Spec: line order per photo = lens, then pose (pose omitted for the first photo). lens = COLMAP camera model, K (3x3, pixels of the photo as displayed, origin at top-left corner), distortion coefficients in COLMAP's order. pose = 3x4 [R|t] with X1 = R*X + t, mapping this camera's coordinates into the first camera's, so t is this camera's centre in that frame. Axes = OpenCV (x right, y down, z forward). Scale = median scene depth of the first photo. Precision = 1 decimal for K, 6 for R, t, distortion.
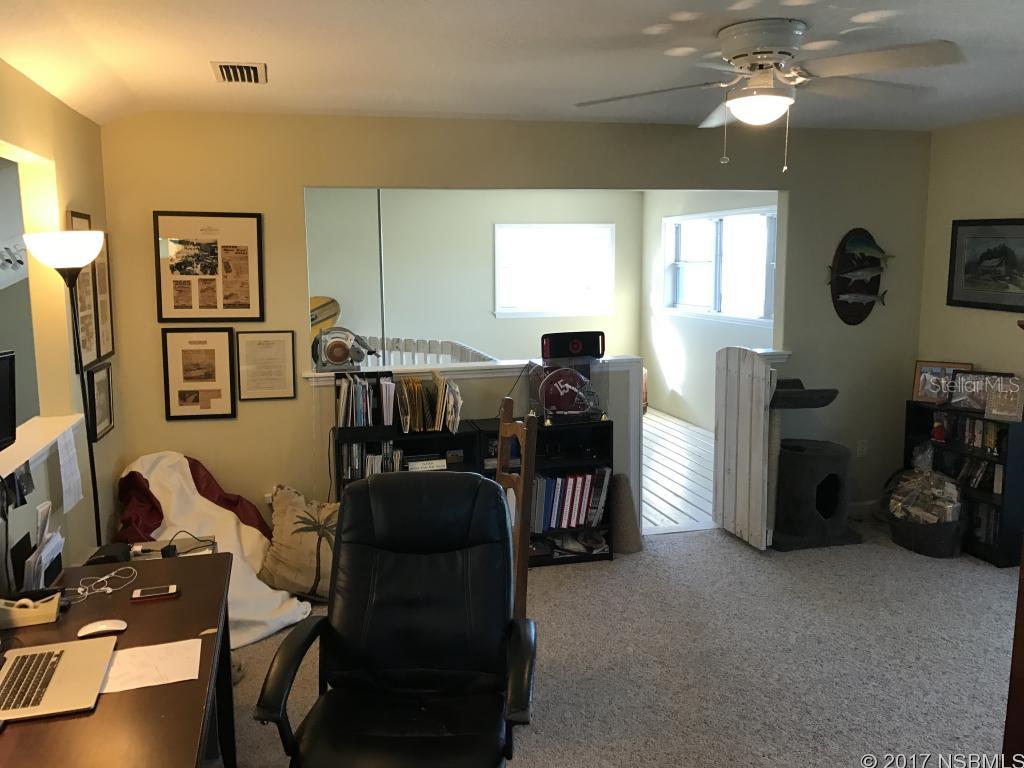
lens RADIAL K [[852.1, 0, 512.0], [0, 852.1, 384.0], [0, 0, 1]] dist [0.006685, 0.003102]
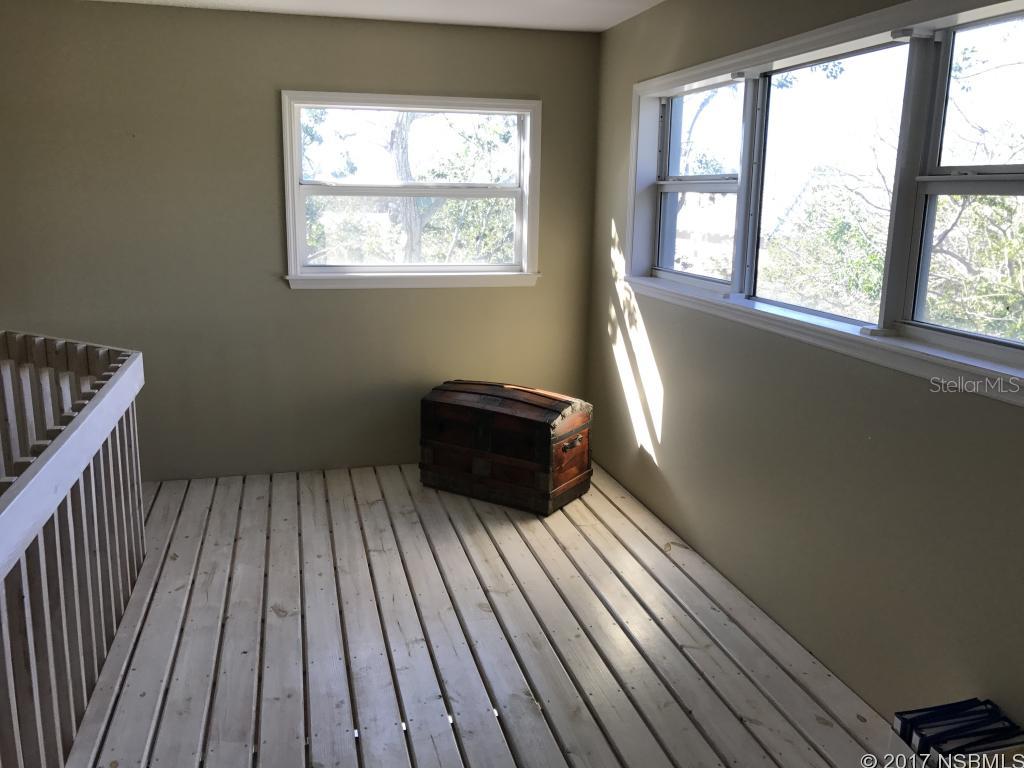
lens RADIAL K [[852.1, 0, 512.0], [0, 852.1, 384.0], [0, 0, 1]] dist [0.006685, 0.003102]
pose [[0.999688, 0.024691, -0.003905, 0.115739], [-0.024322, 0.996804, 0.076099, -0.064952], [0.005772, -0.075980, 0.997093, 0.521781]]
